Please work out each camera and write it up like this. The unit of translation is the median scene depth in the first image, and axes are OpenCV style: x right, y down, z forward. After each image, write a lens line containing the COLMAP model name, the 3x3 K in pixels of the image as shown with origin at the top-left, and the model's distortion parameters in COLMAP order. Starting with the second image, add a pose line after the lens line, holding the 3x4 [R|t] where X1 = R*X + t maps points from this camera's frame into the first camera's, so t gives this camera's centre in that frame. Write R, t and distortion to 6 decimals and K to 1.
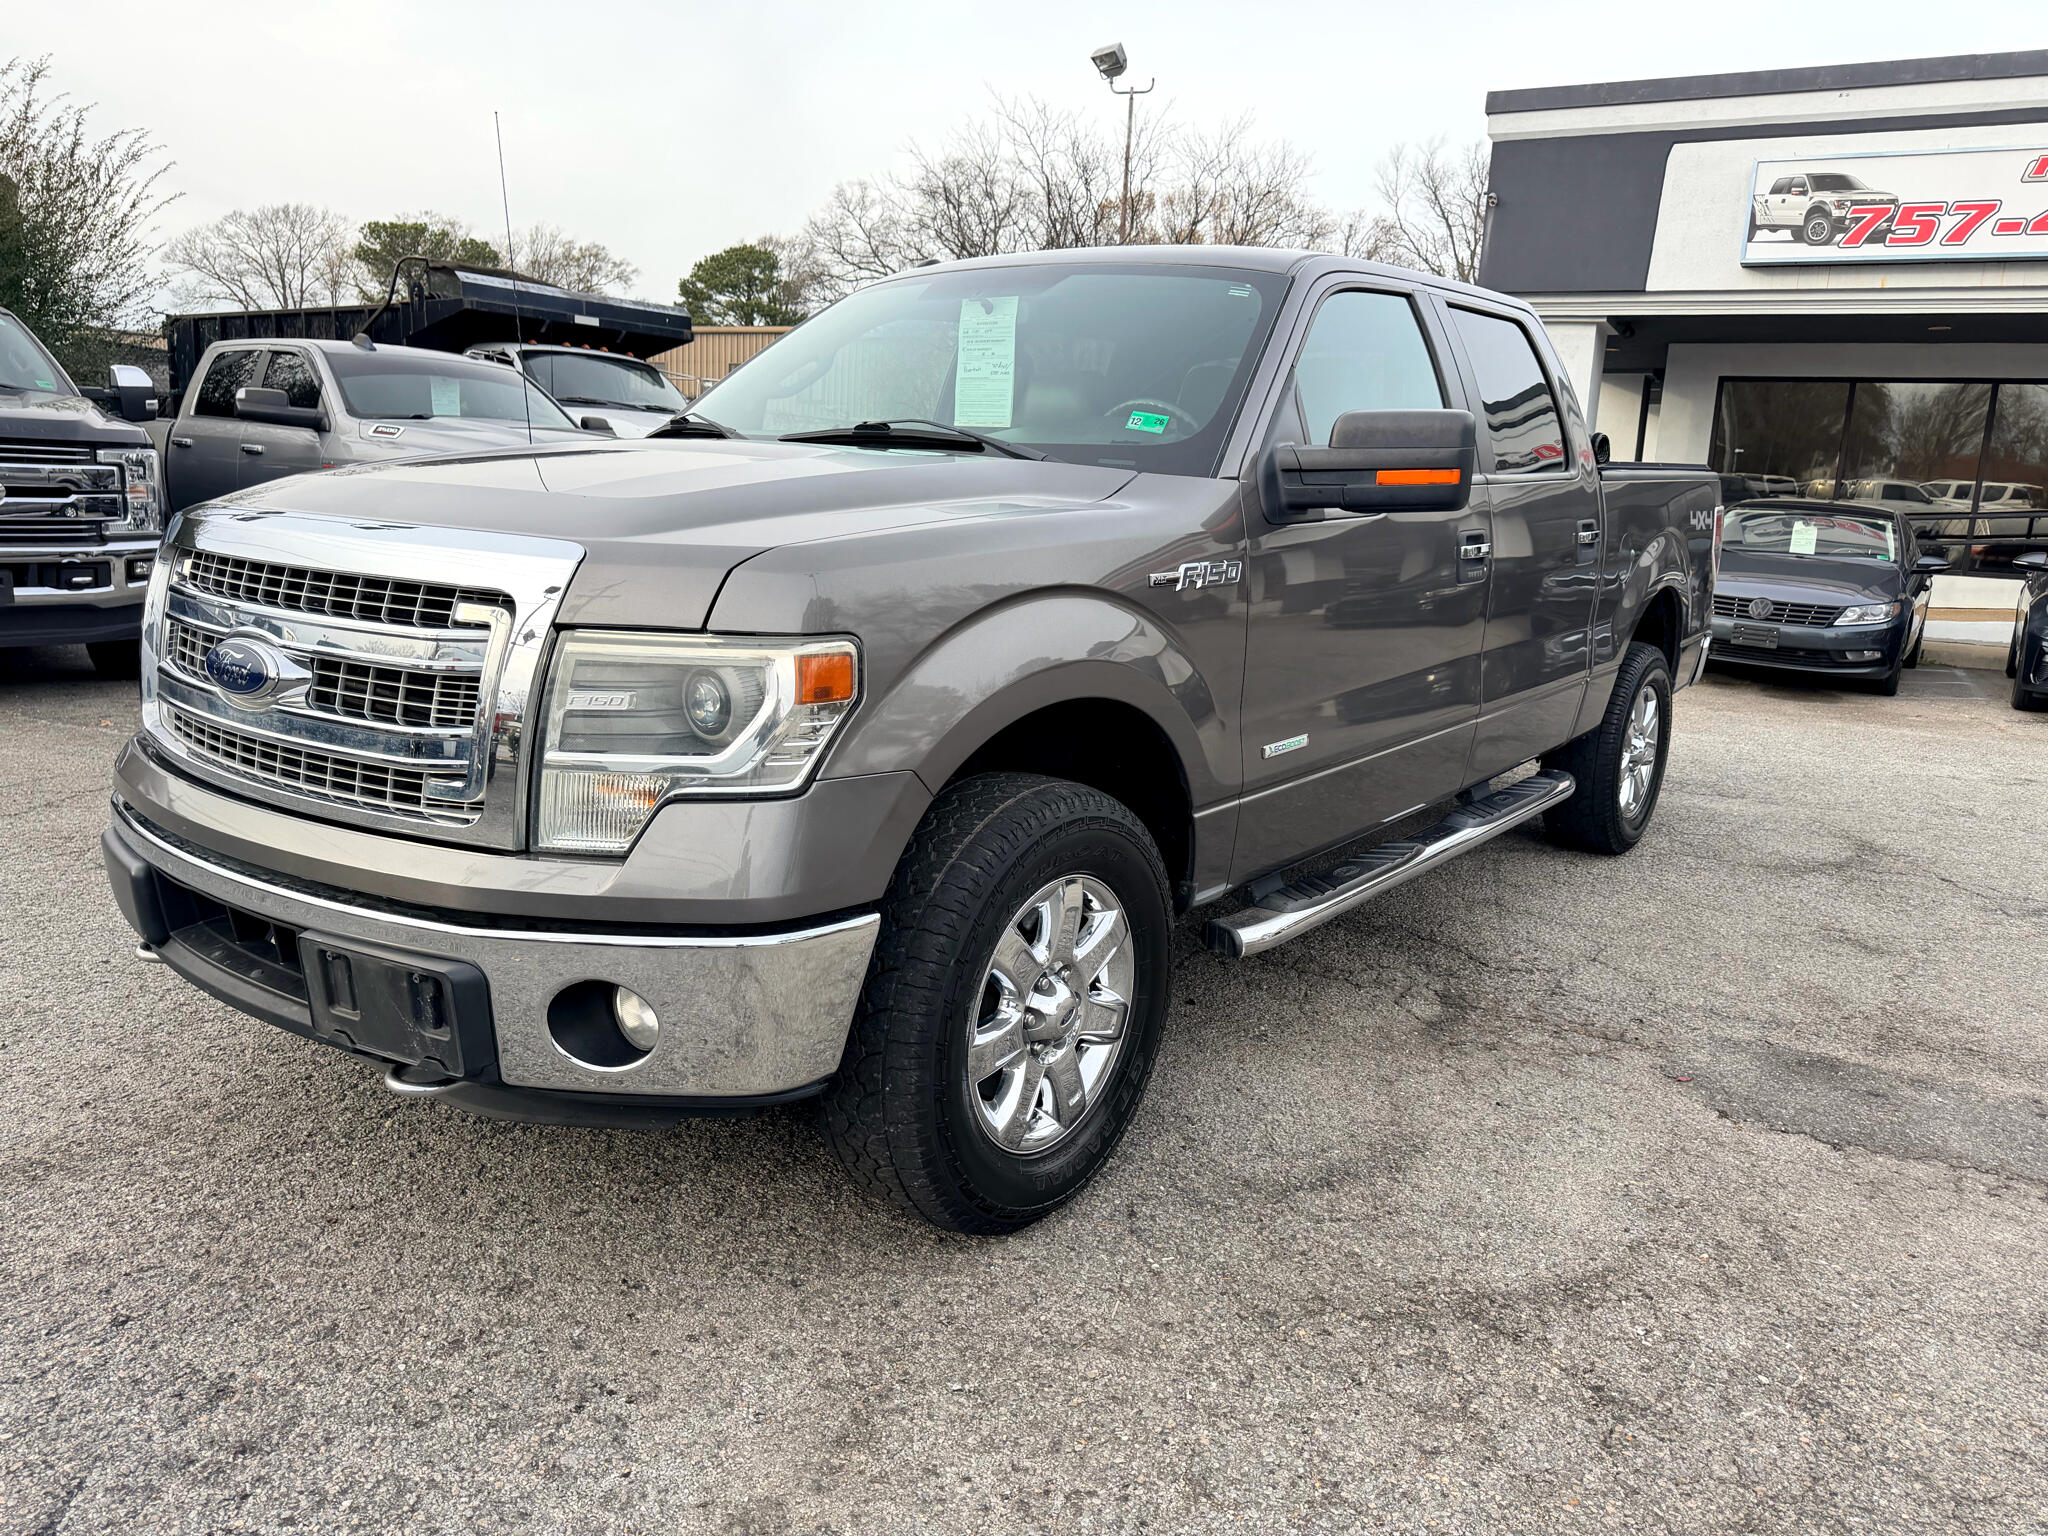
lens RADIAL K [[1448.9, 0, 1020.0], [0, 1448.9, 761.9], [0, 0, 1]] dist [0.008897, -0.011000]
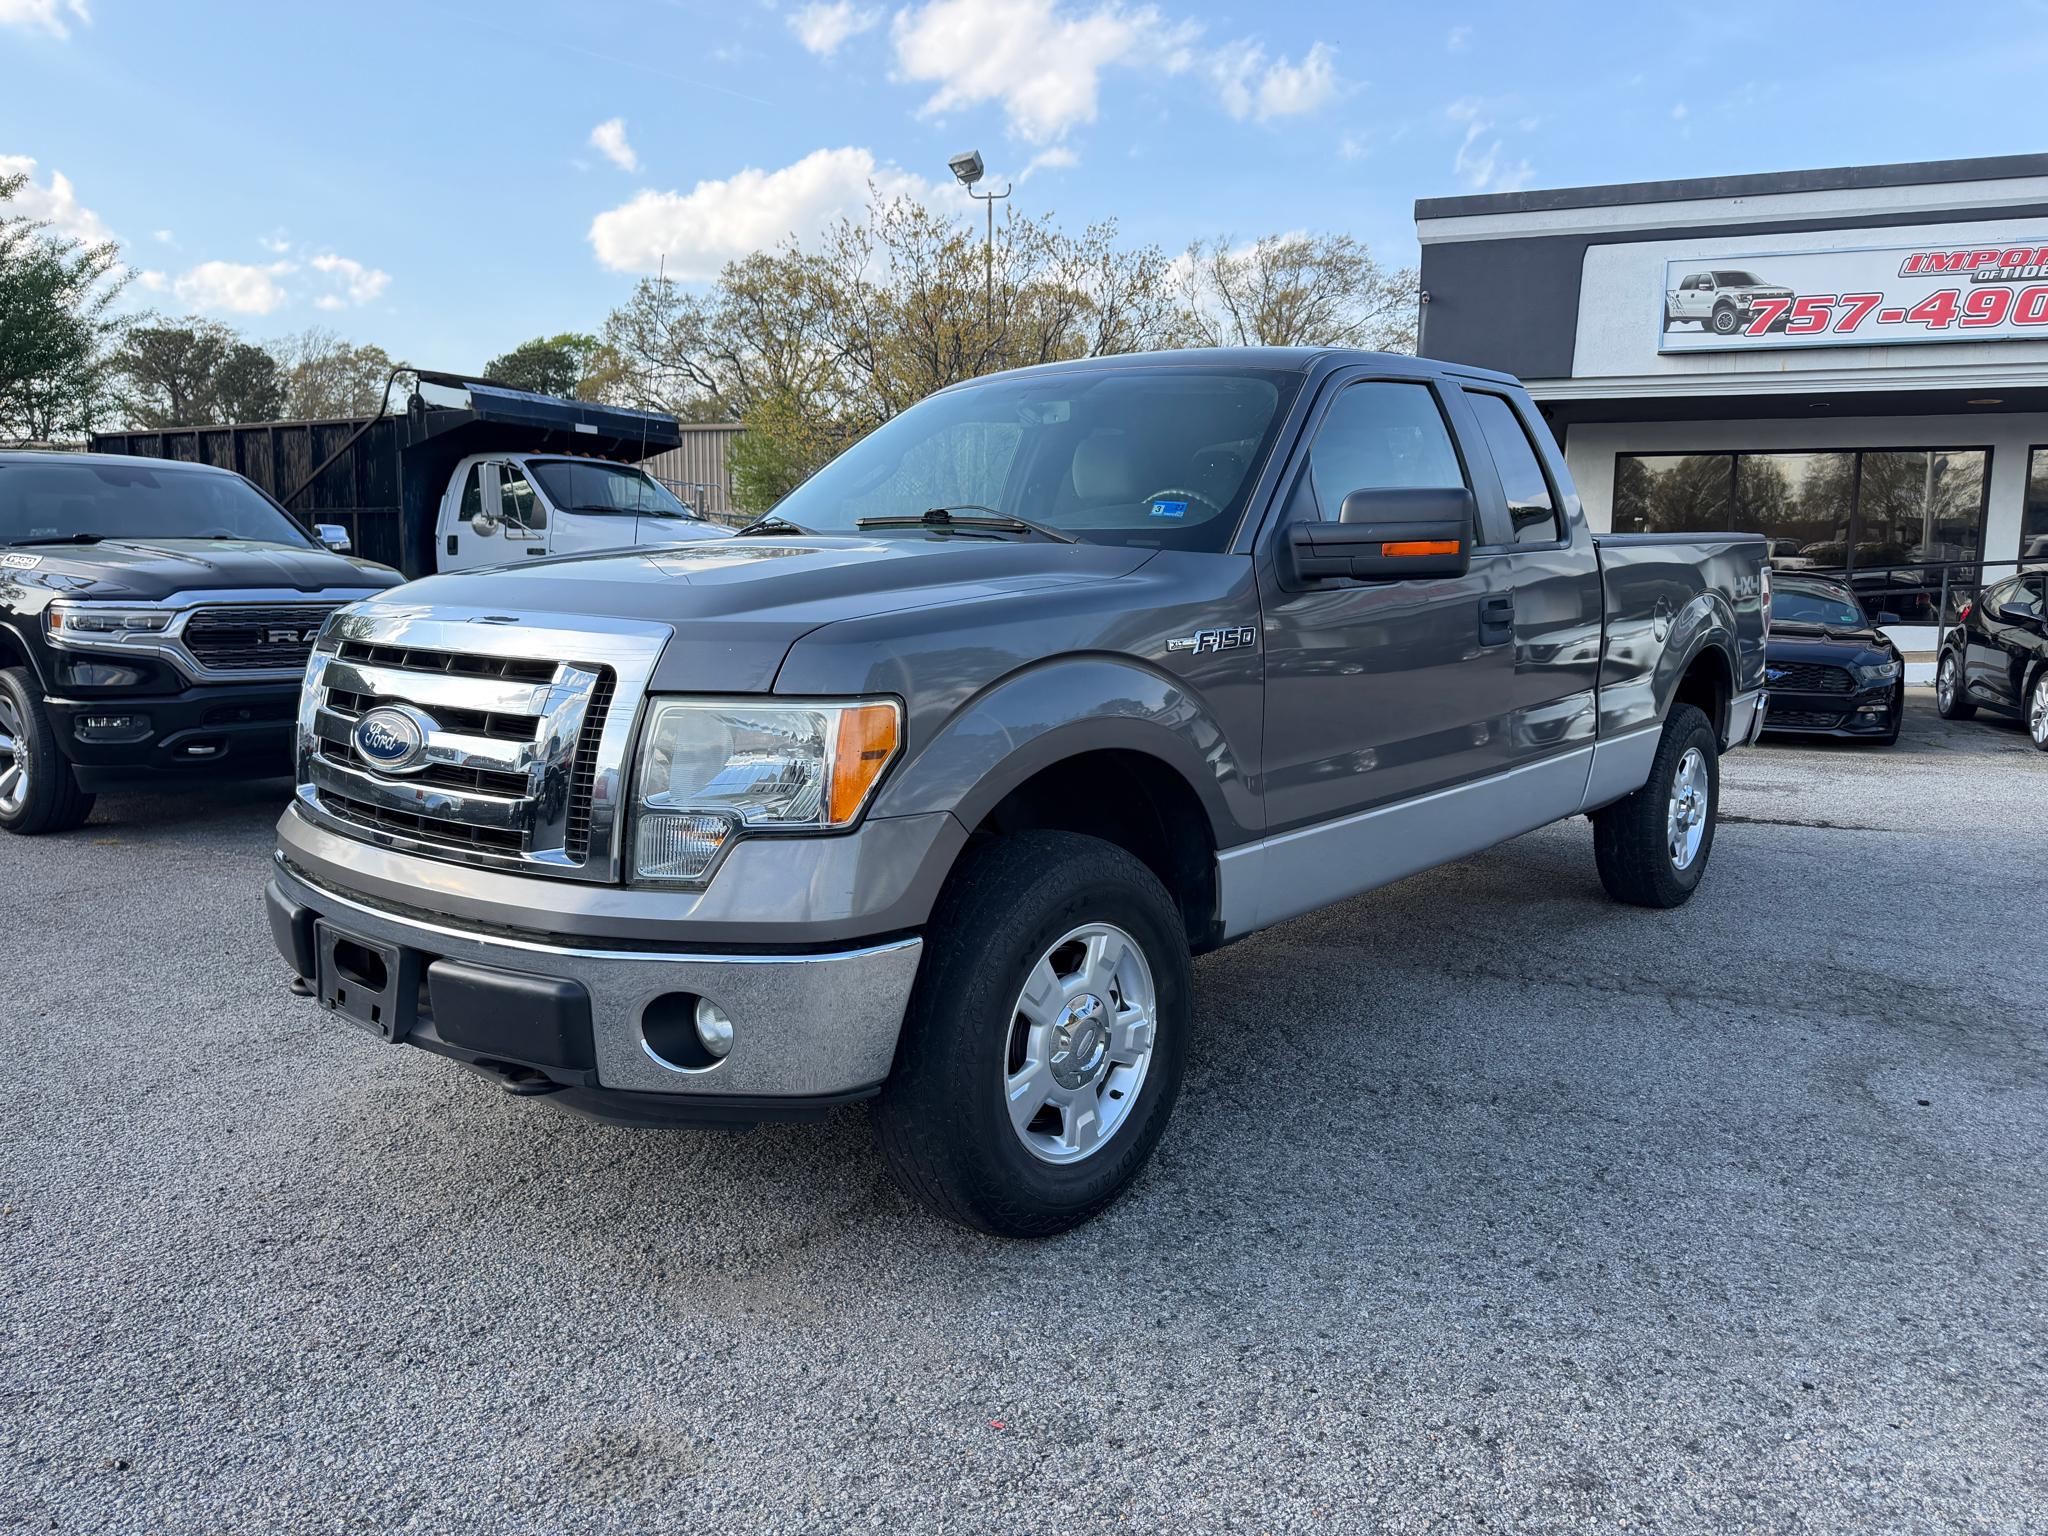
lens RADIAL K [[1444.8, 0, 1015.1], [0, 1444.8, 768.8], [0, 0, 1]] dist [-0.000522, -0.002034]
pose [[0.989961, -0.055441, 0.130012, -0.151616], [0.062233, 0.996869, -0.048770, -0.004859], [-0.126901, 0.056371, 0.990312, -0.005986]]
